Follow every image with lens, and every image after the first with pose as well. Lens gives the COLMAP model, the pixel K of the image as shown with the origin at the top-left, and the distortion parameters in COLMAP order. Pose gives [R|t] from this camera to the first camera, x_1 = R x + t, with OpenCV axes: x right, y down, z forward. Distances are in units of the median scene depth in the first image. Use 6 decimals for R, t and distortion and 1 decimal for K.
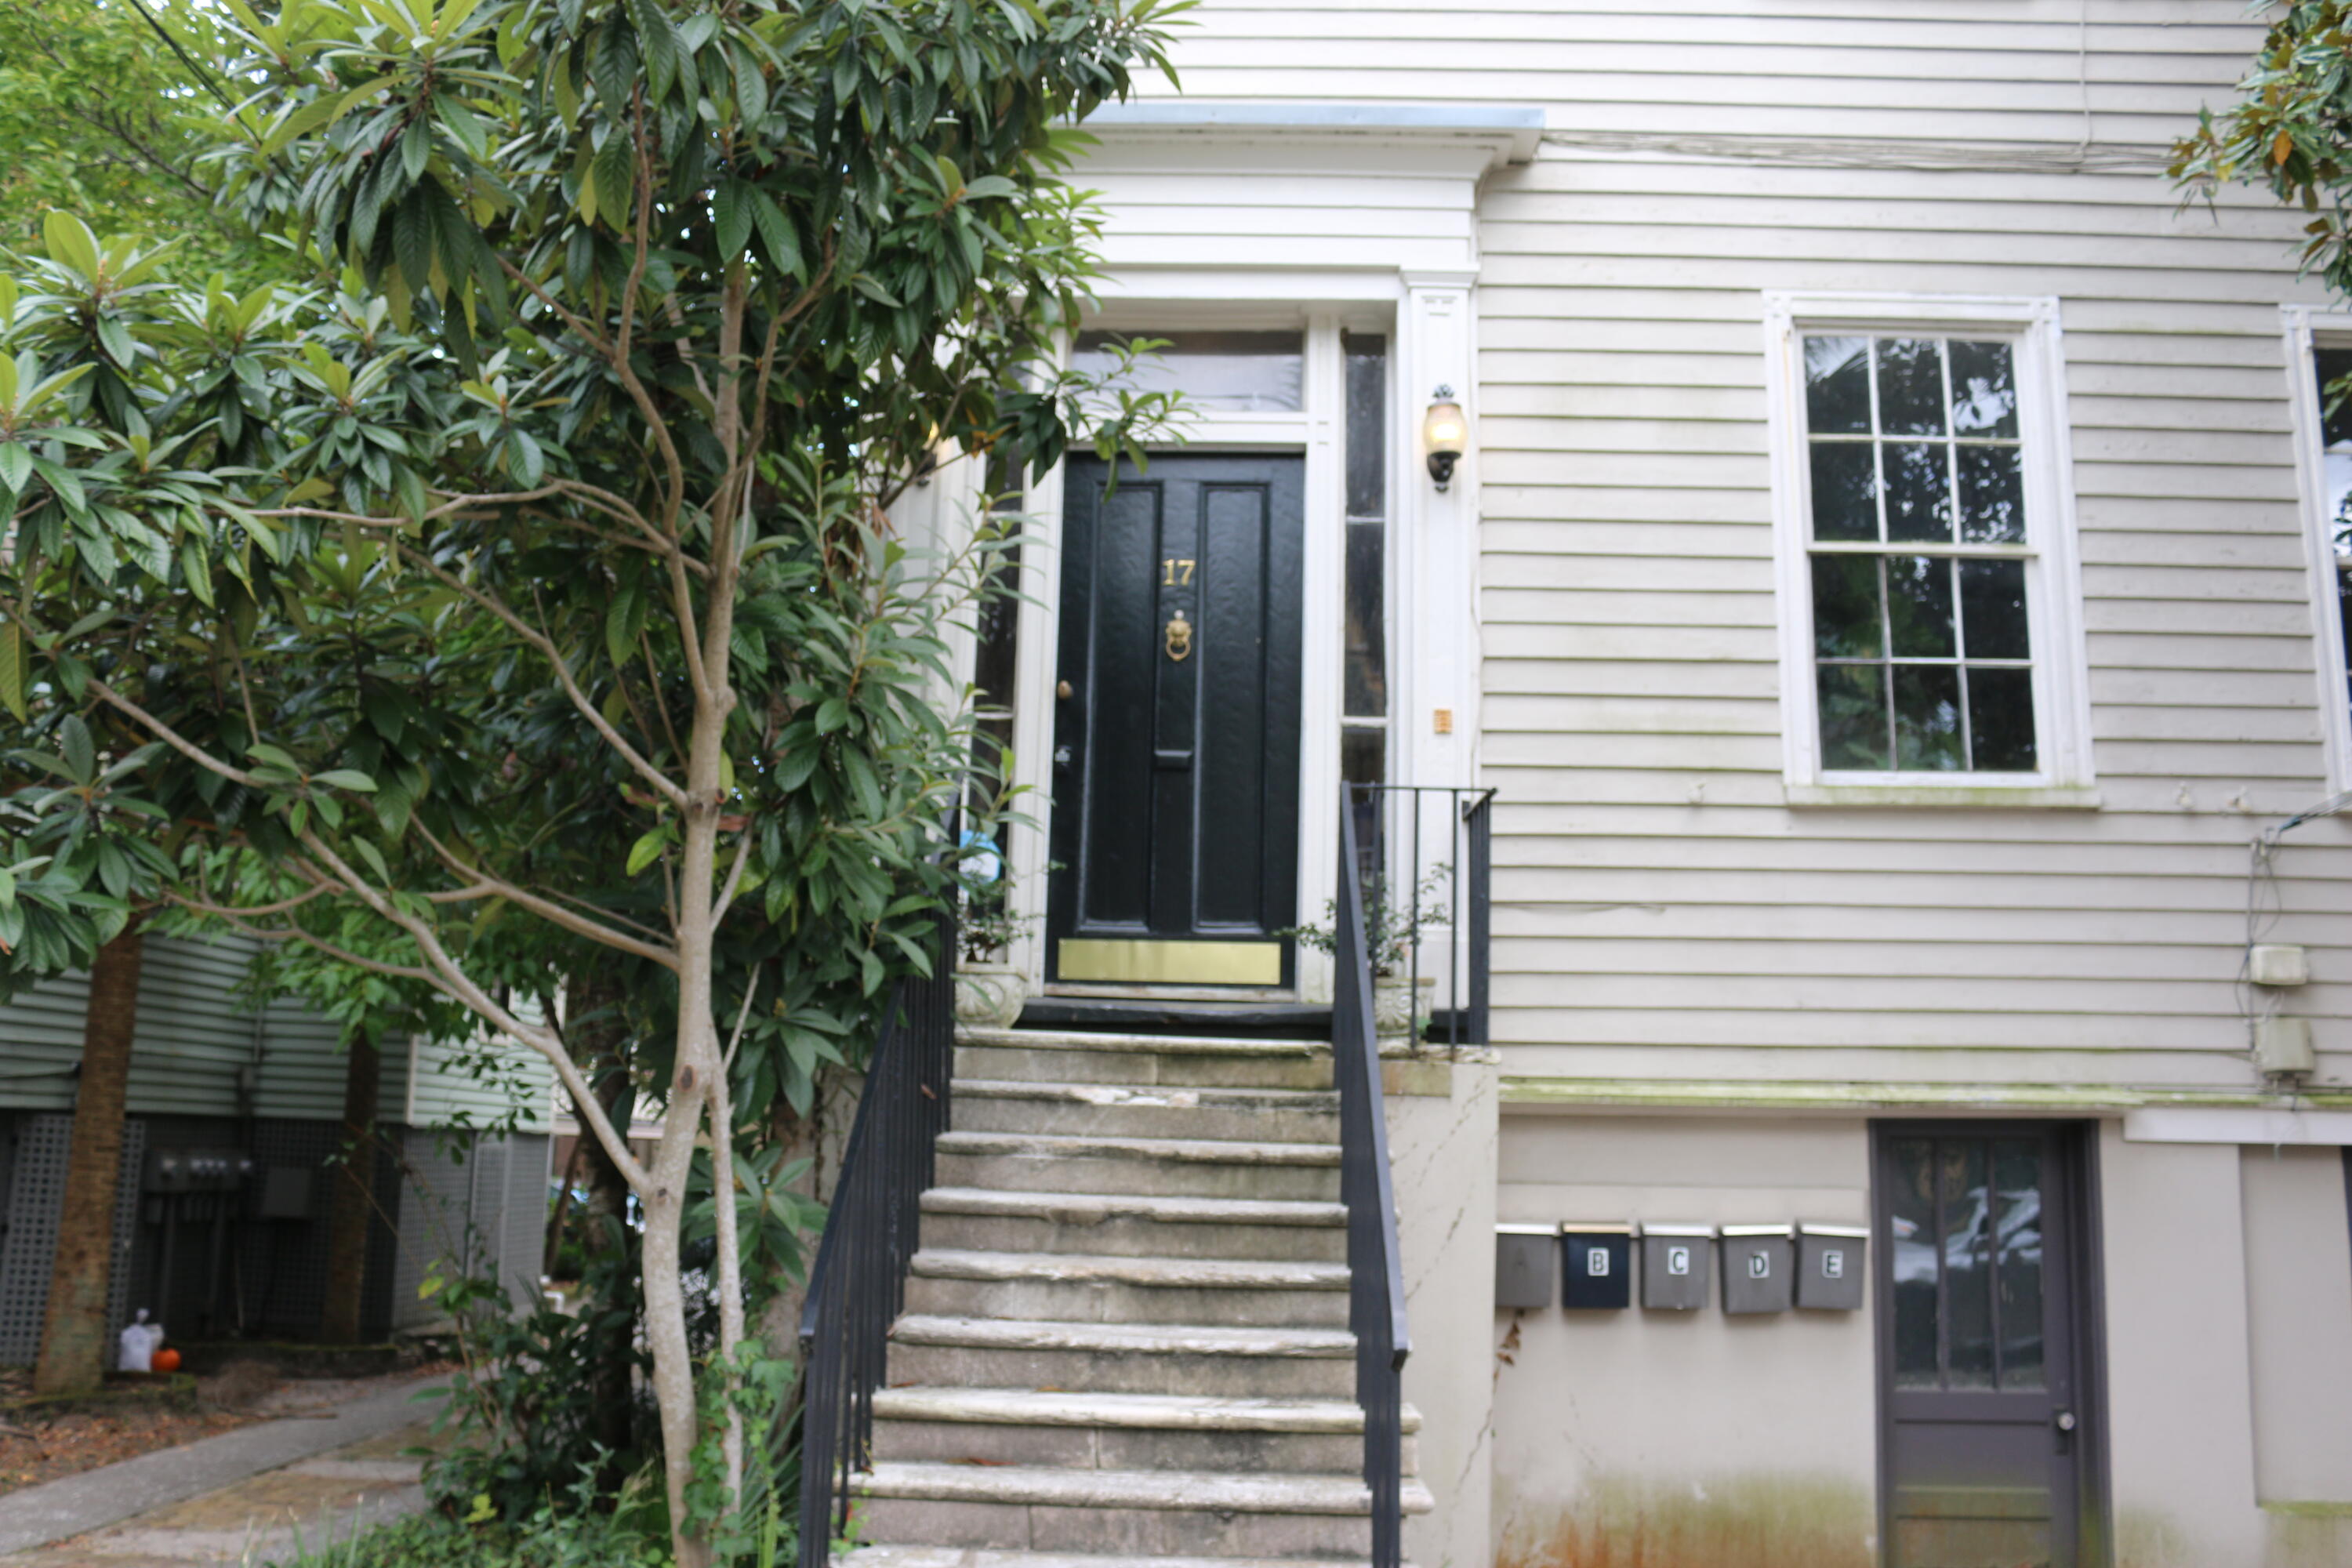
lens RADIAL K [[2001.1, 0, 1176.0], [0, 2001.1, 784.0], [0, 0, 1]] dist [-0.073701, 0.010518]
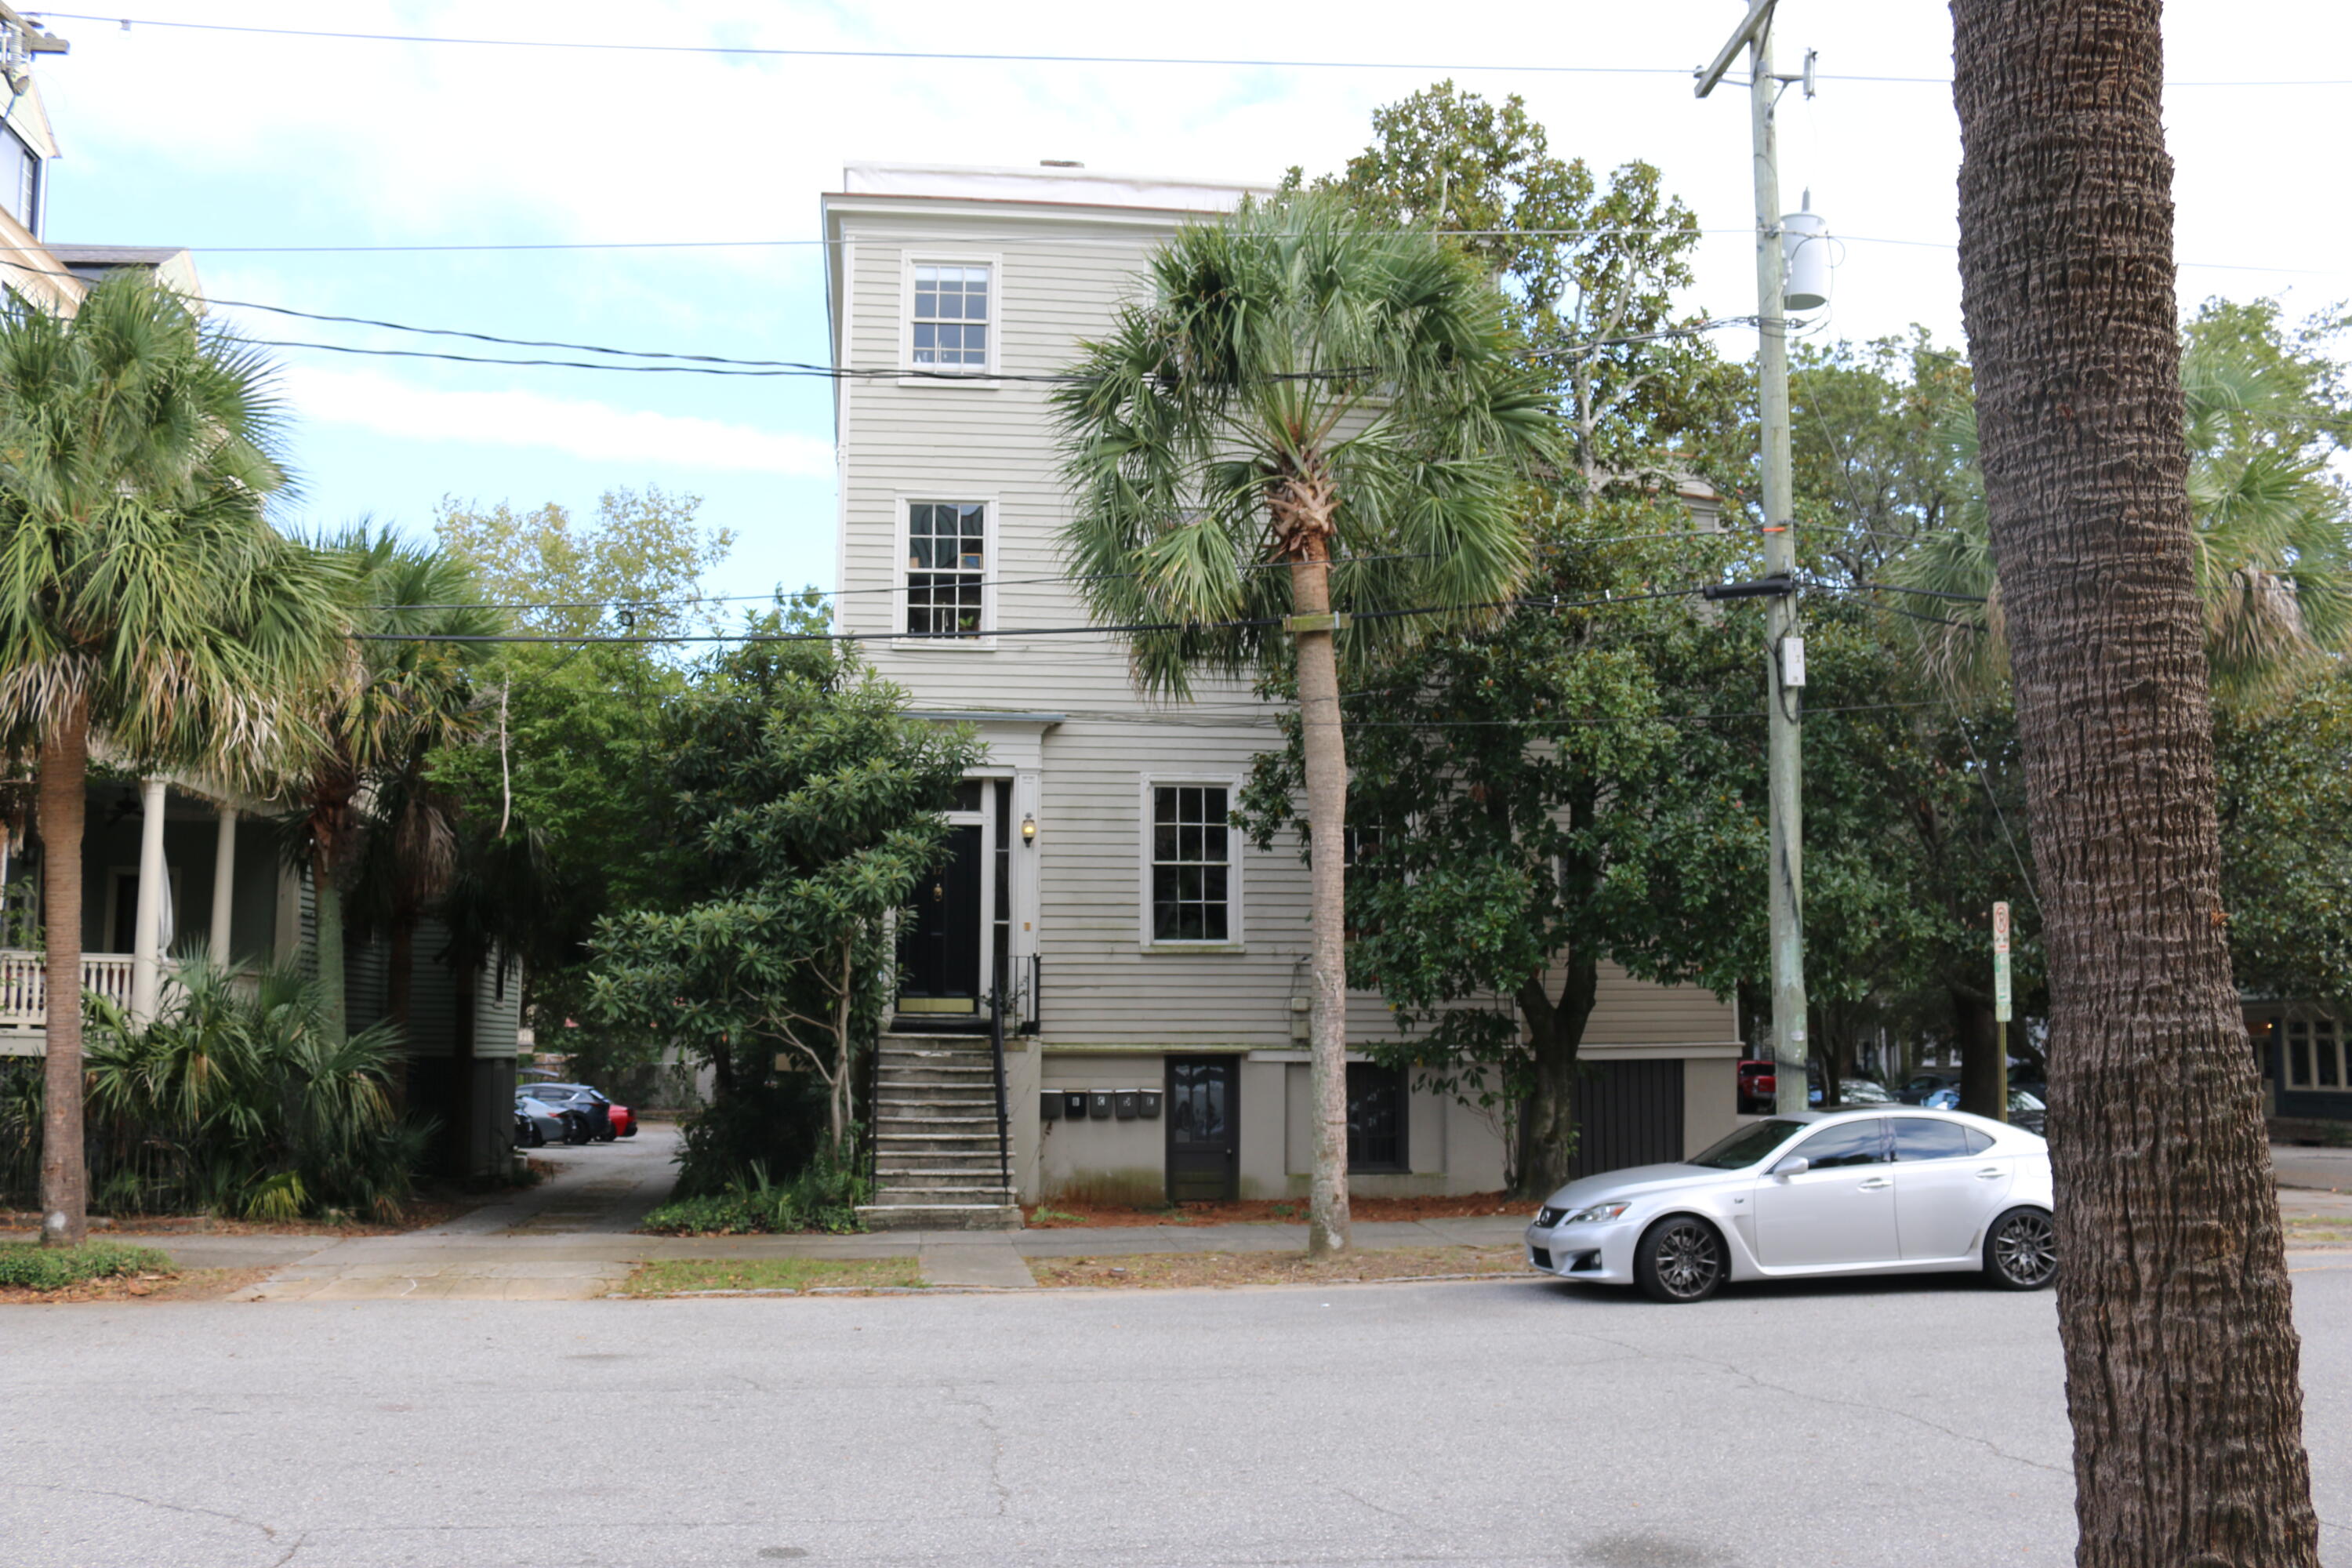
lens RADIAL K [[2001.1, 0, 1176.0], [0, 2001.1, 784.0], [0, 0, 1]] dist [-0.073701, 0.010518]
pose [[0.985884, 0.002525, 0.167410, -0.157907], [-0.007038, 0.999628, 0.026369, -0.340908], [-0.167281, -0.027175, 0.985535, -2.091833]]
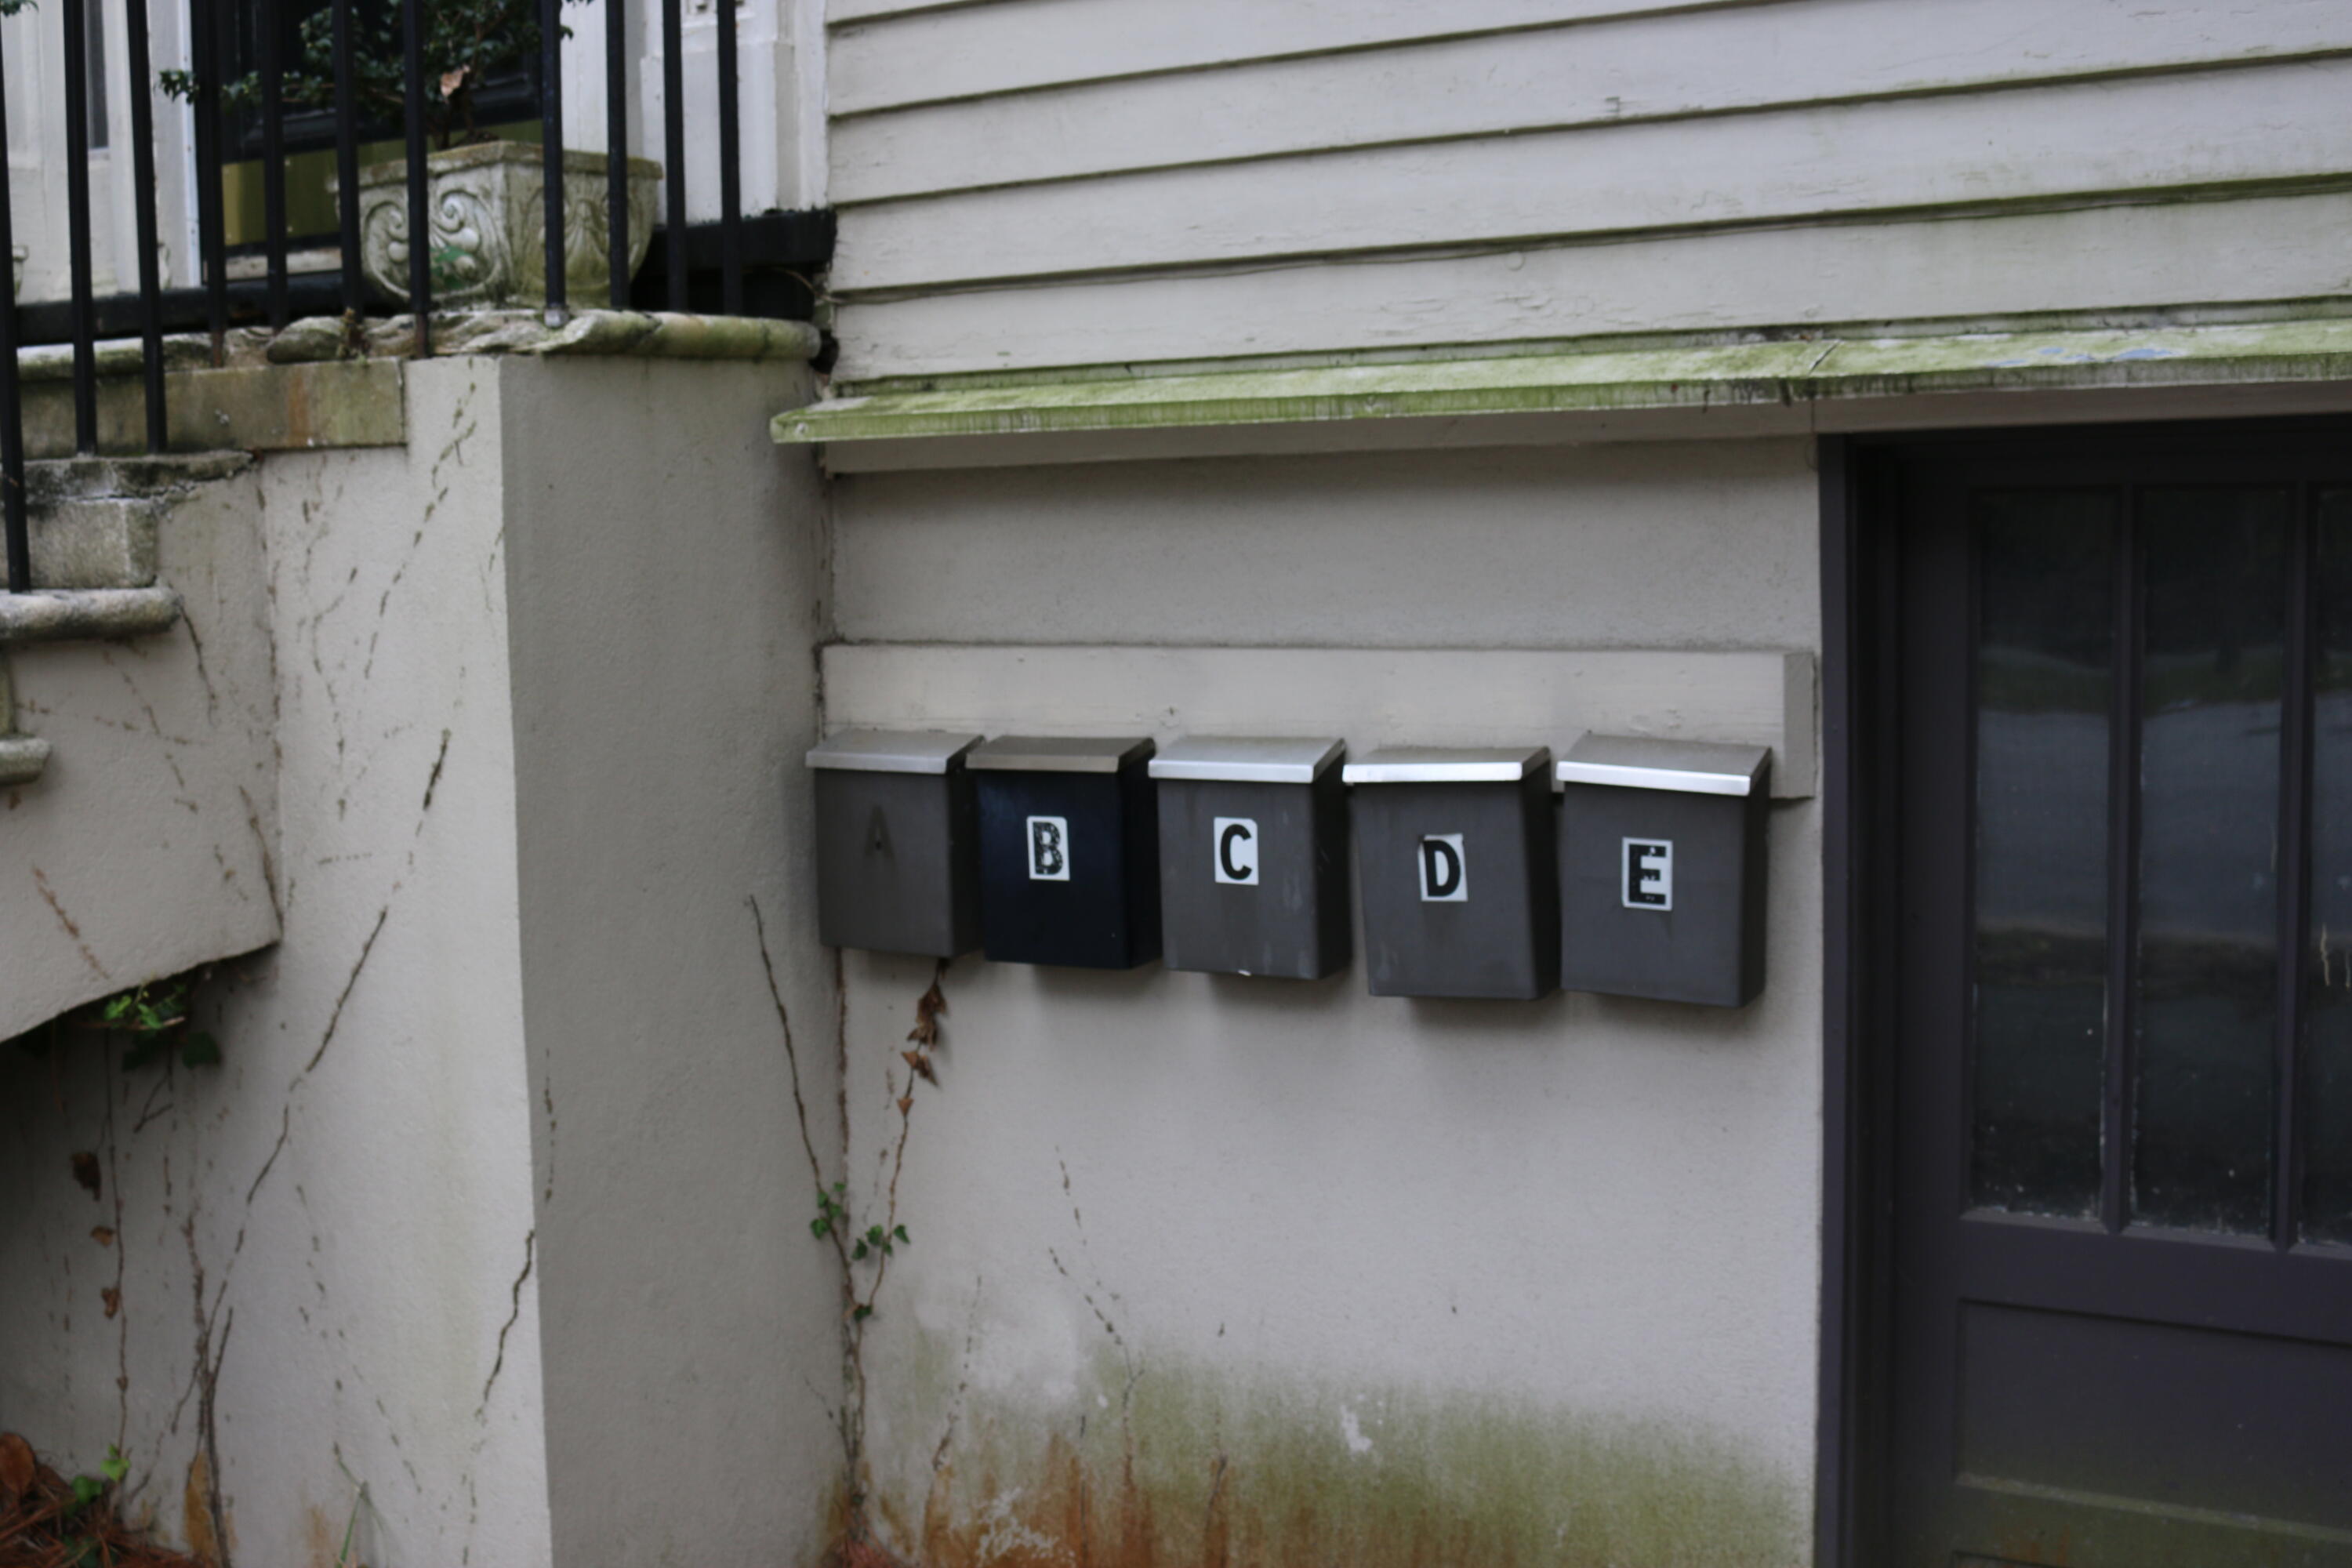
lens RADIAL K [[2590.0, 0, 1176.0], [0, 2590.0, 784.0], [0, 0, 1]] dist [-0.054920, 0.001721]
pose [[0.887853, 0.006524, -0.460080, 0.459316], [0.119768, 0.962156, 0.244769, 0.108872], [0.444266, -0.272422, 0.853472, 0.583682]]
